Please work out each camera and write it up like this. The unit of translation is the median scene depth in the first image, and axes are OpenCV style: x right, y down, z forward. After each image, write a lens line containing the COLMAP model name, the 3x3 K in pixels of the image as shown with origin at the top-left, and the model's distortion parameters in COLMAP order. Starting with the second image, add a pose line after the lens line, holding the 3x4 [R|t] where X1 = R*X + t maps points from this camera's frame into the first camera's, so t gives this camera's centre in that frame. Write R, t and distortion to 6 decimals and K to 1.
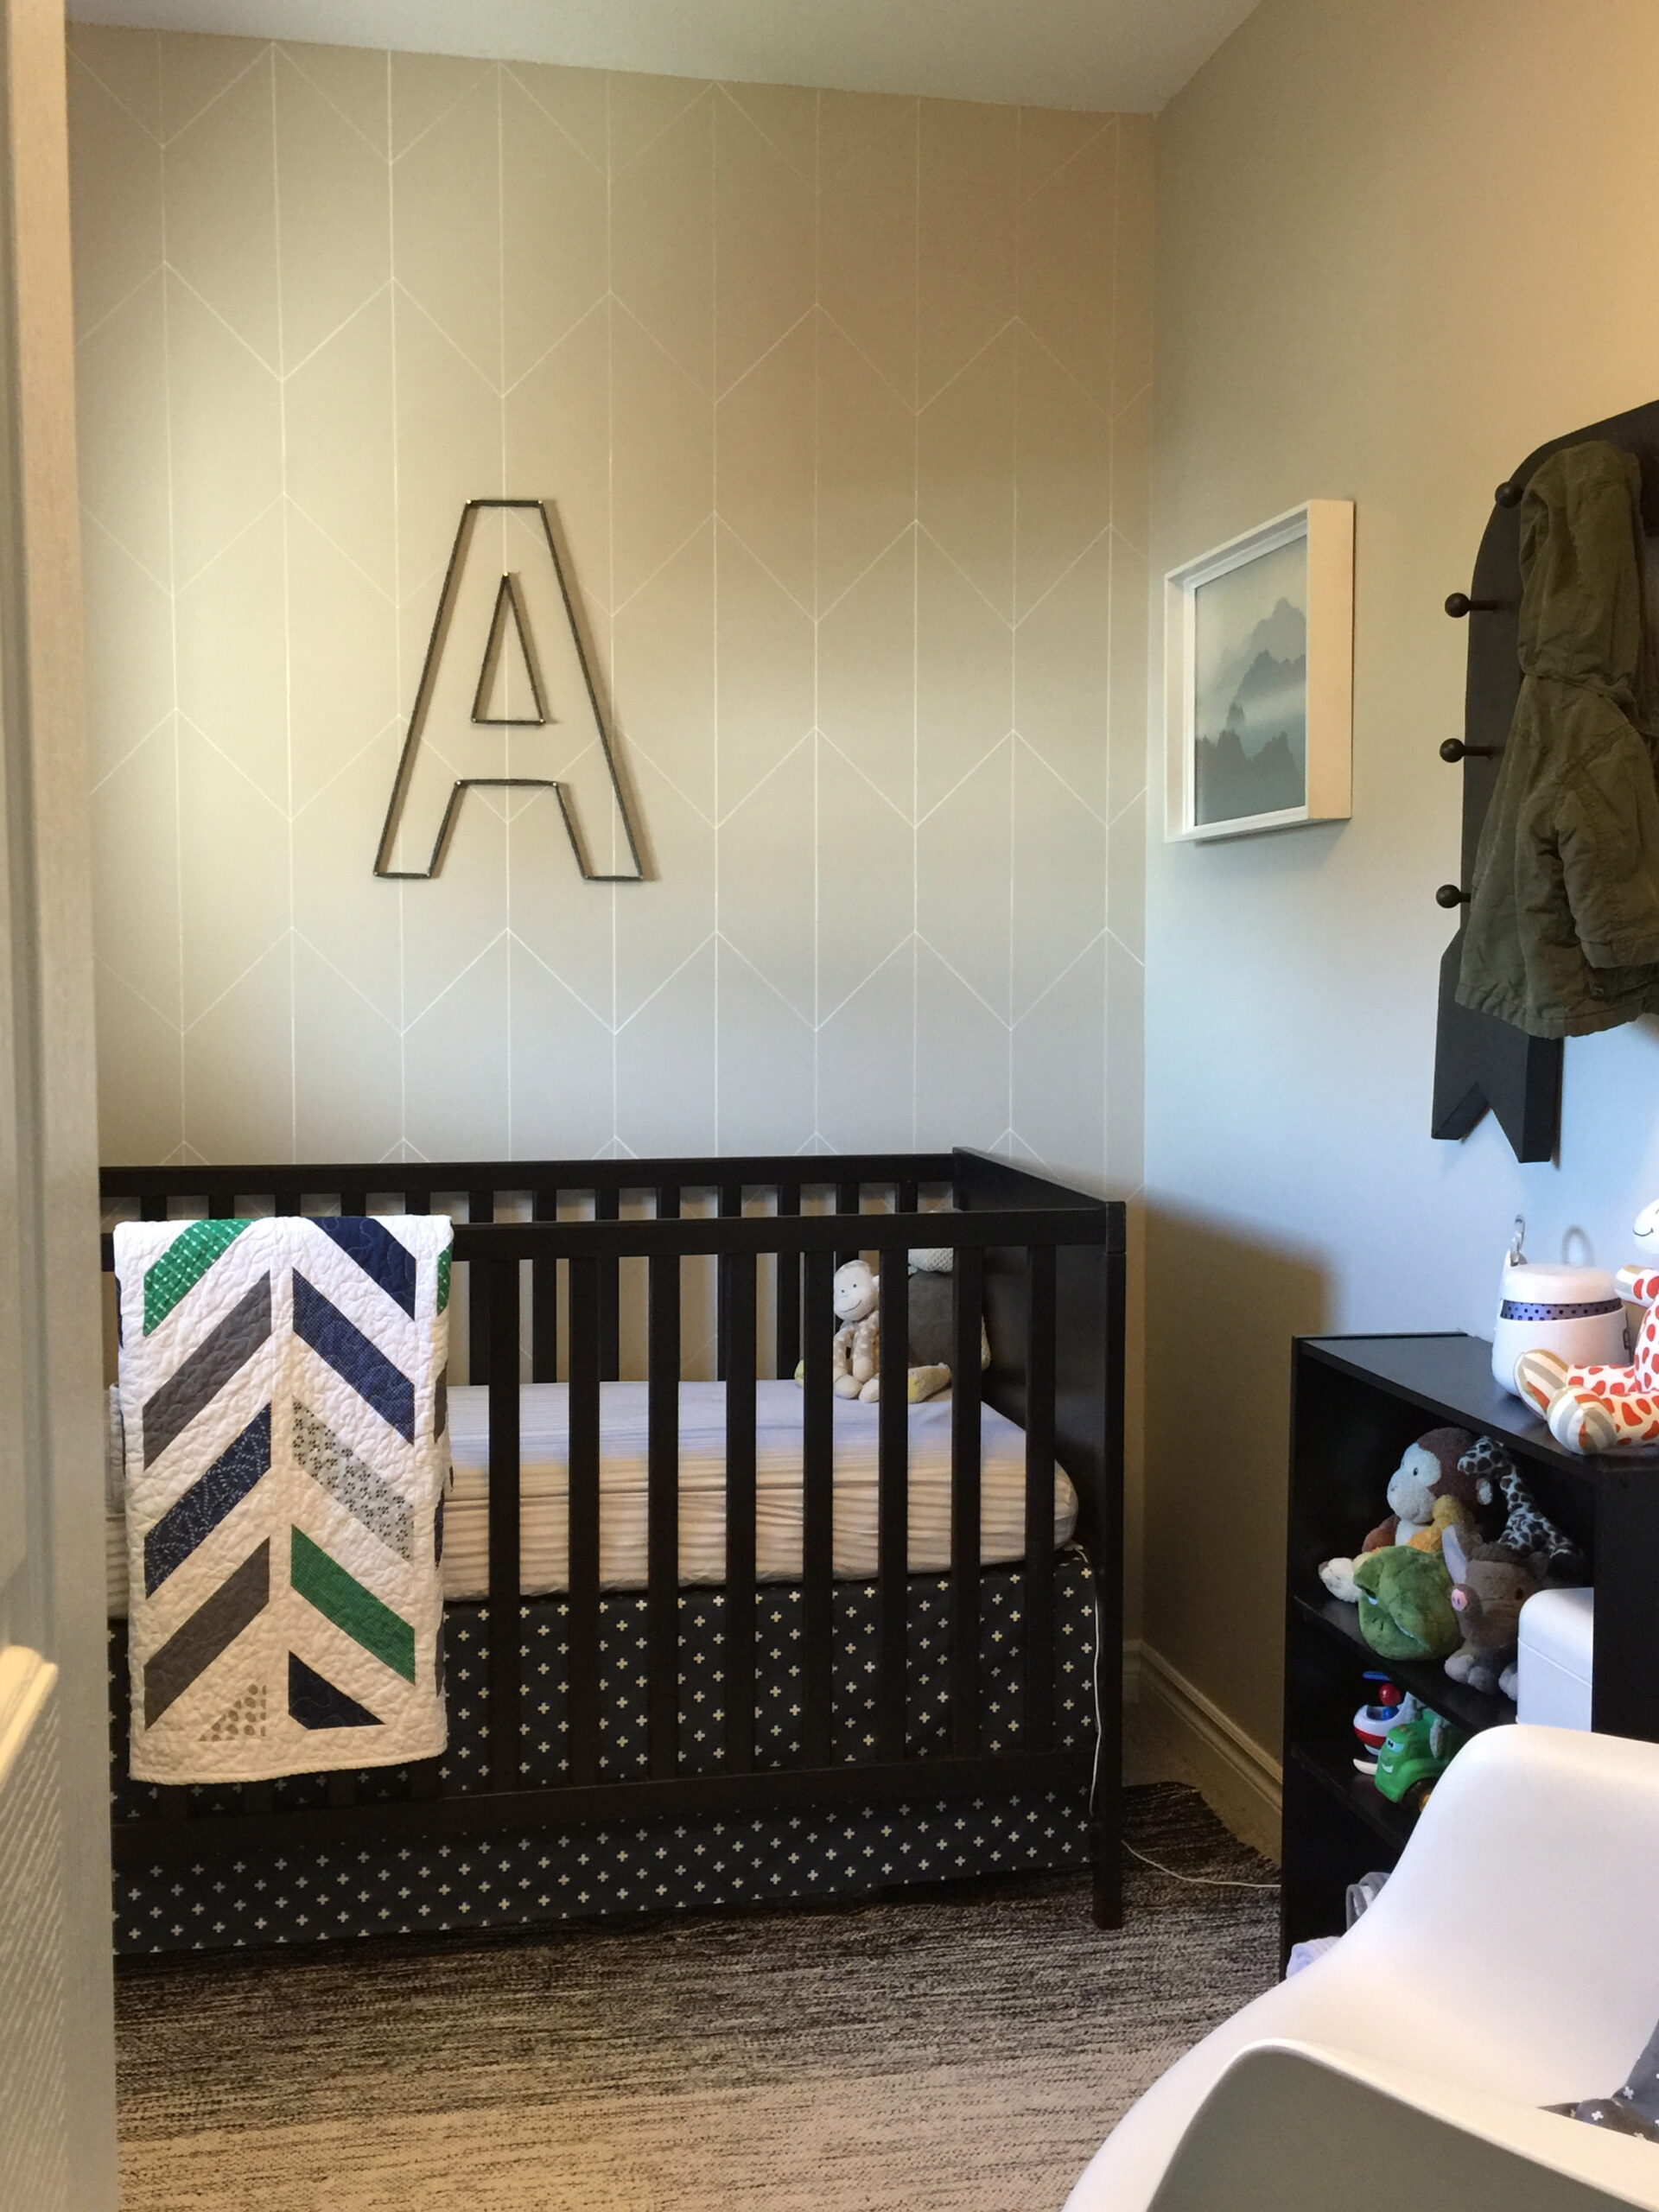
lens RADIAL K [[2243.6, 0, 856.2], [0, 2243.6, 1064.0], [0, 0, 1]] dist [0.045596, 0.000000]
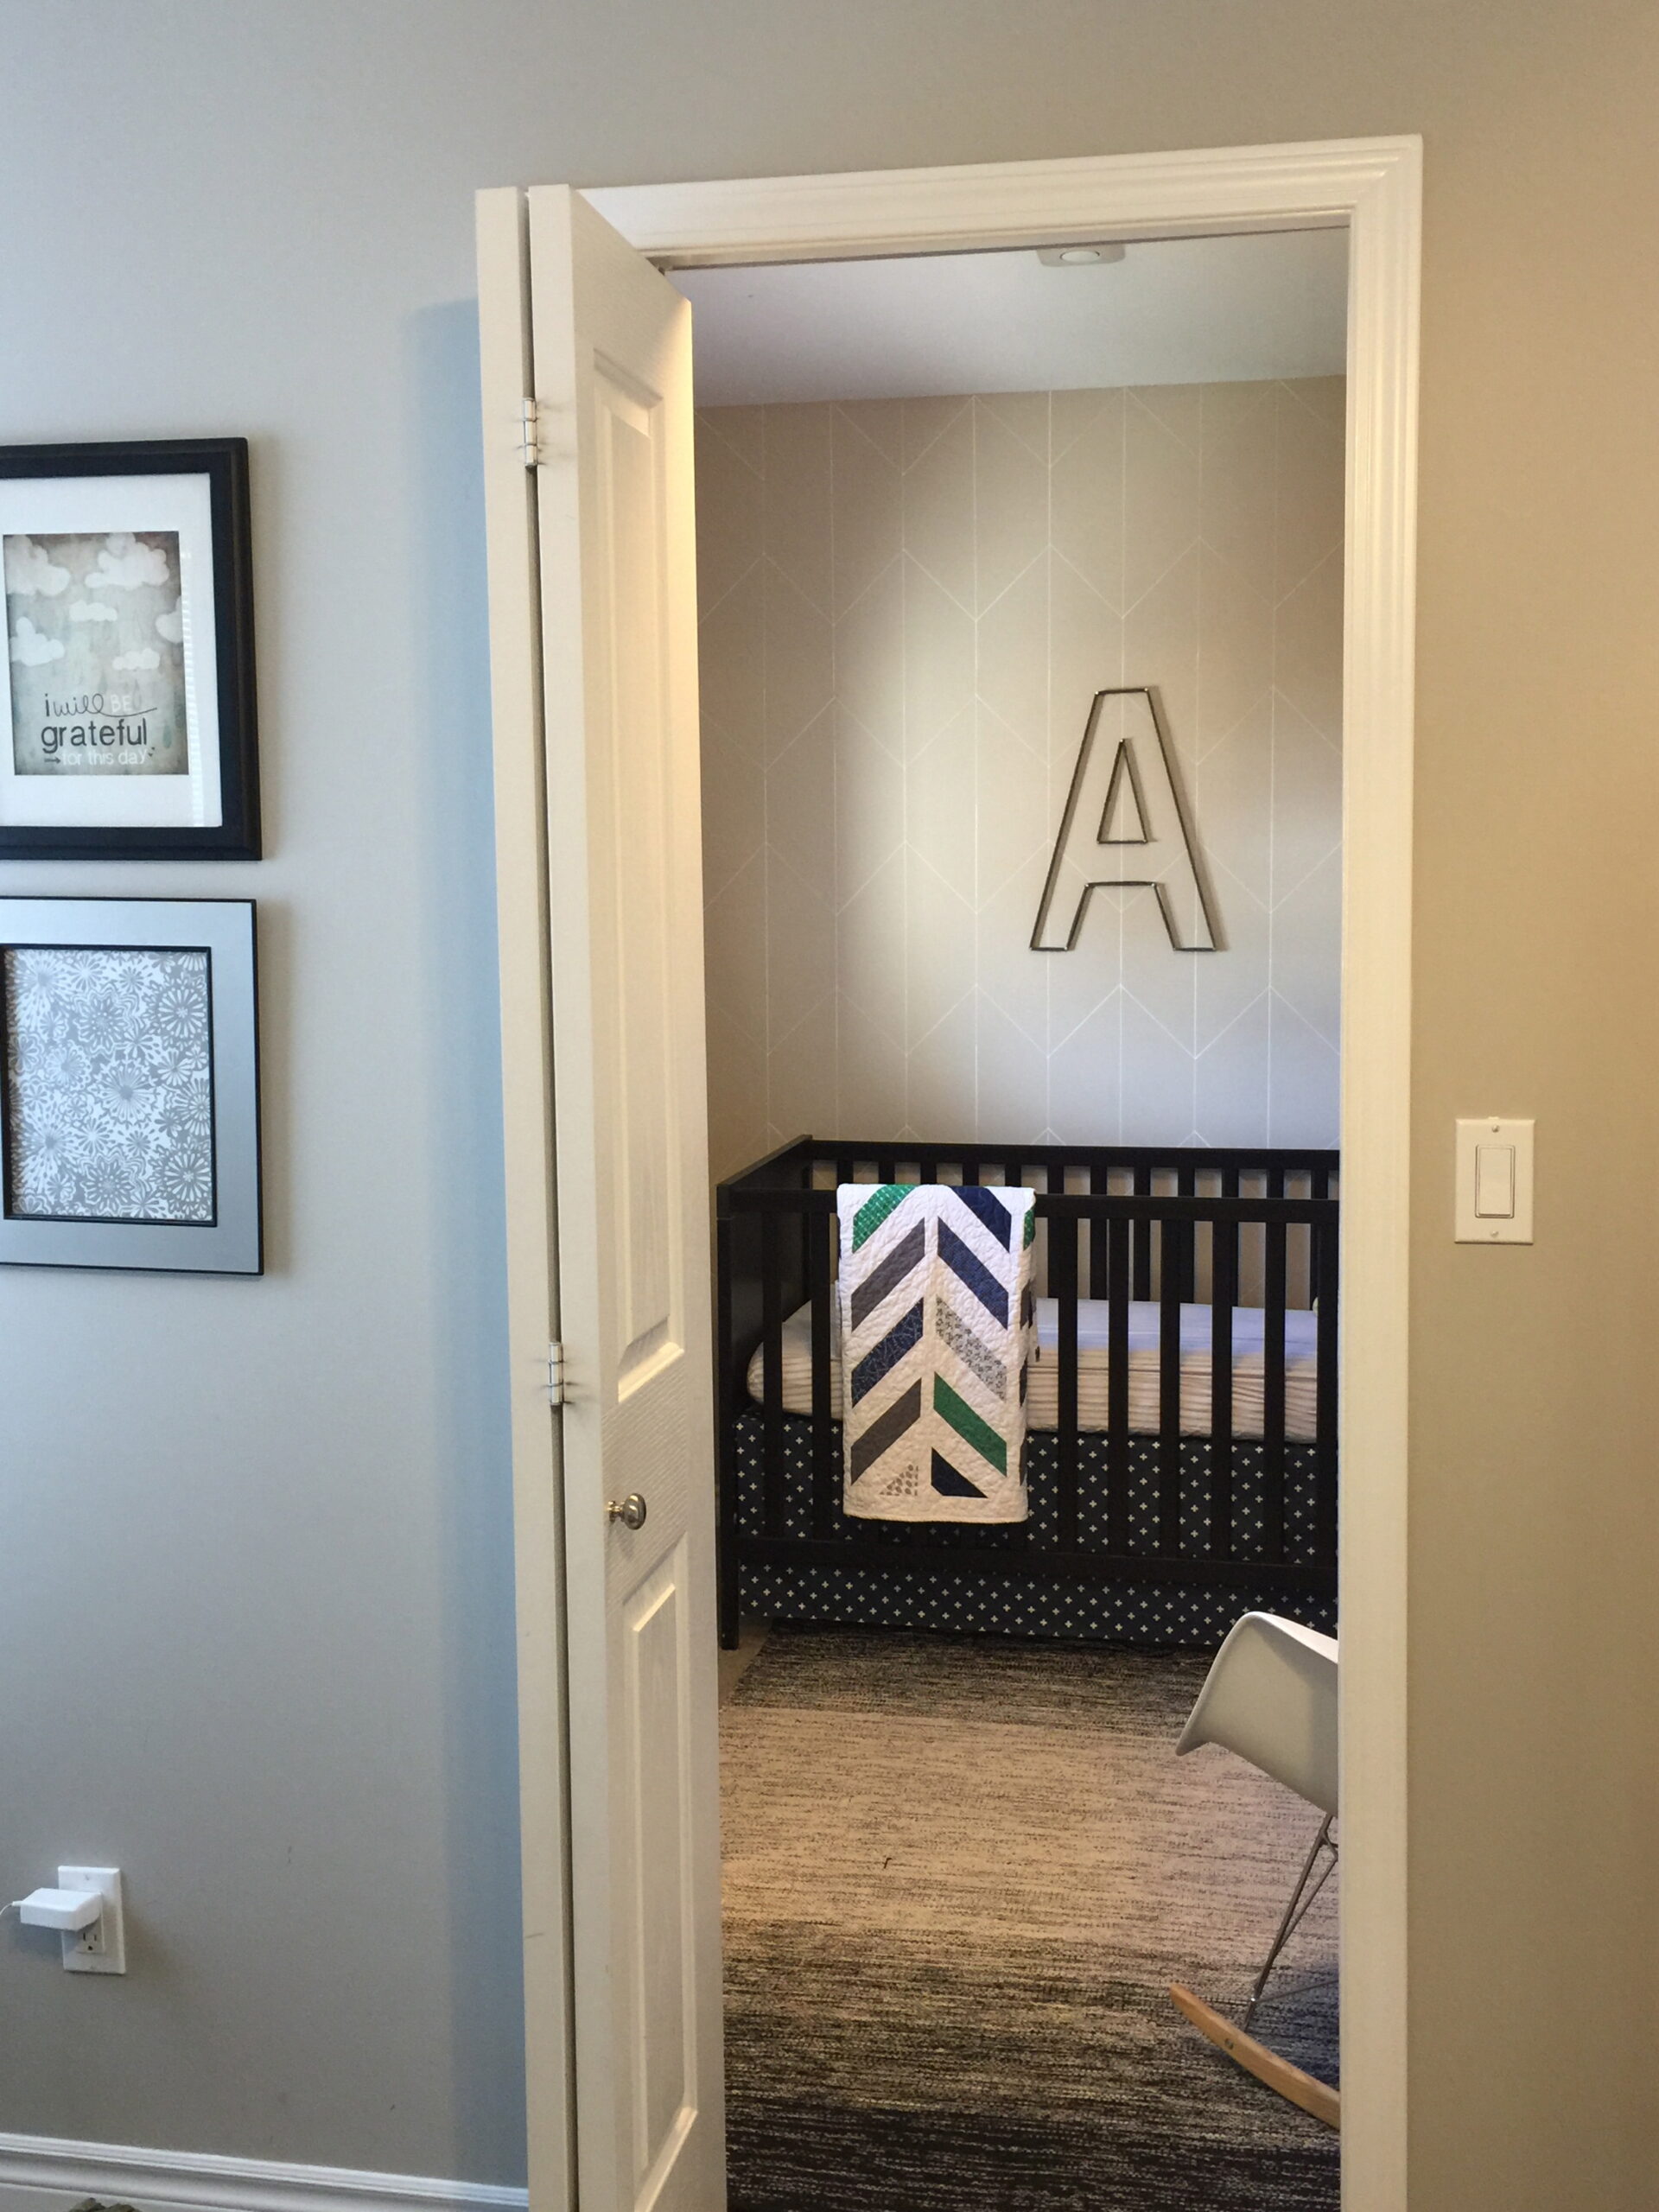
lens RADIAL K [[2243.6, 0, 817.1], [0, 2243.6, 1062.5], [0, 0, 1]] dist [0.045596, 0.000000]
pose [[0.920521, 0.022944, -0.390019, 0.289582], [-0.010911, 0.999394, 0.033041, -0.071184], [0.390541, -0.026160, 0.920214, -0.510048]]
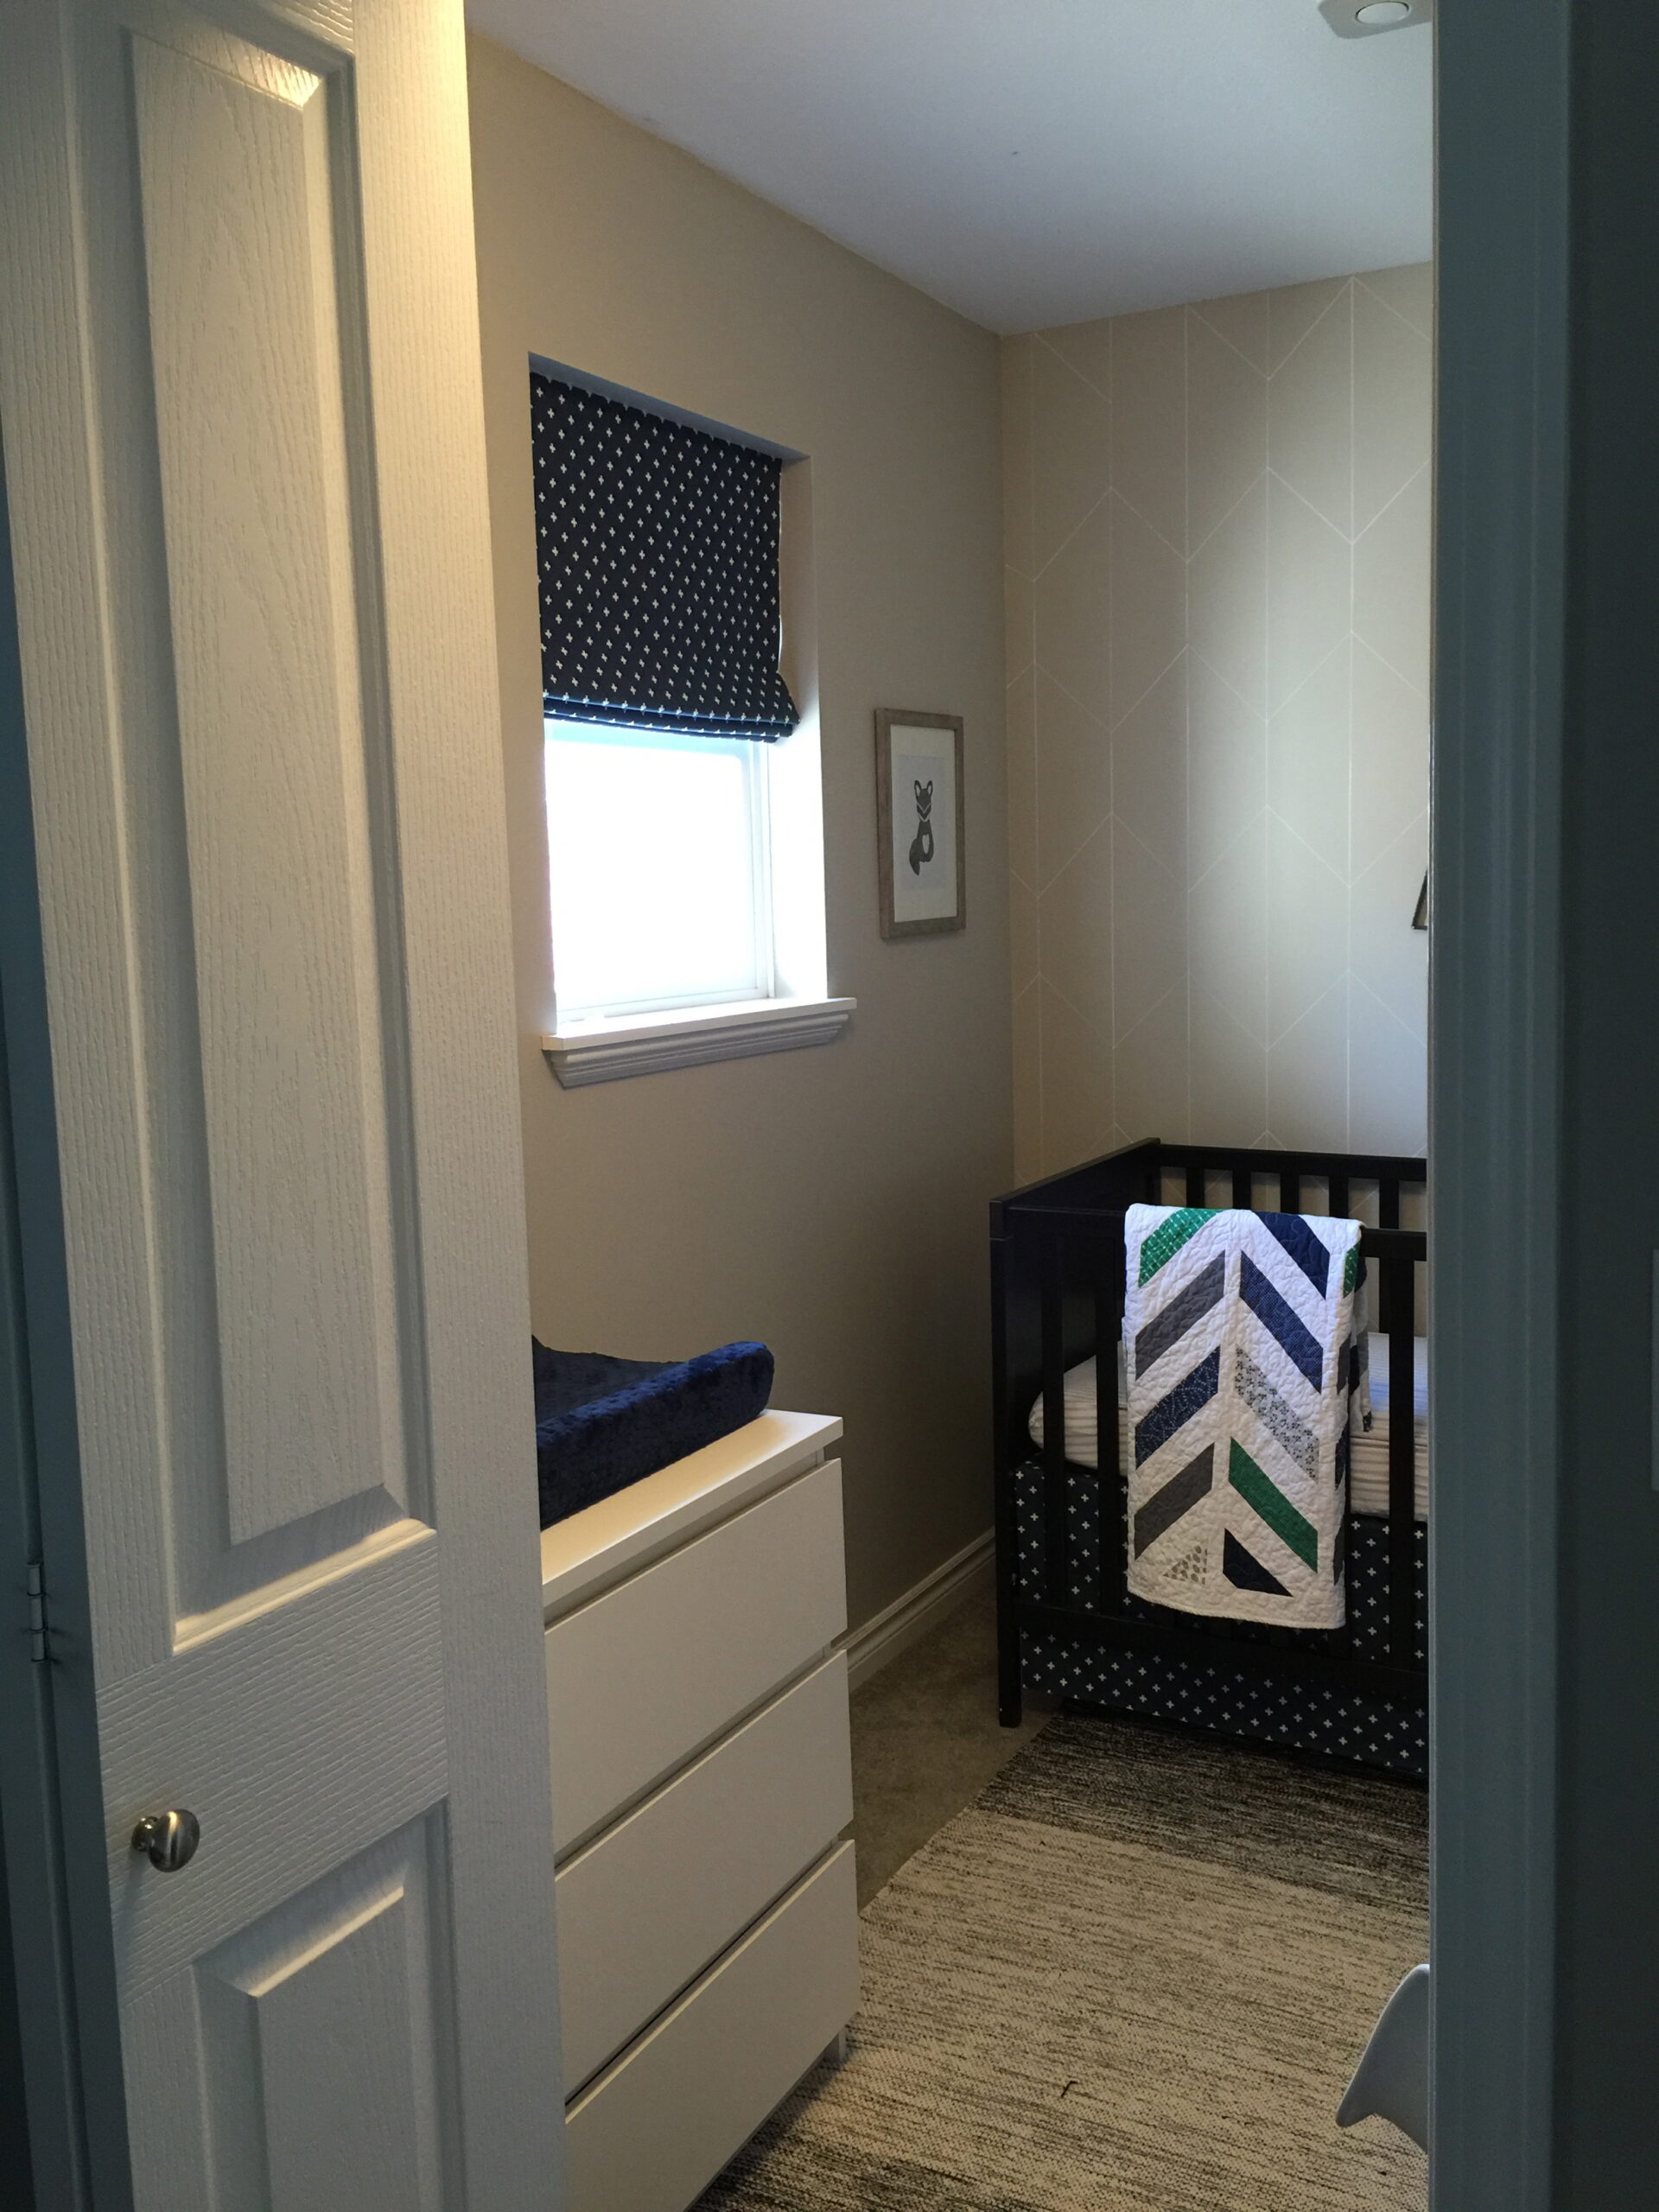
lens RADIAL K [[1914.2, 0, 815.1], [0, 1914.2, 1068.5], [0, 0, 1]] dist [0.070093, -0.110810]
pose [[0.757260, 0.044638, -0.651586, 0.294476], [-0.011881, 0.998438, 0.054592, -0.076220], [0.653005, -0.033599, 0.756608, -0.042194]]
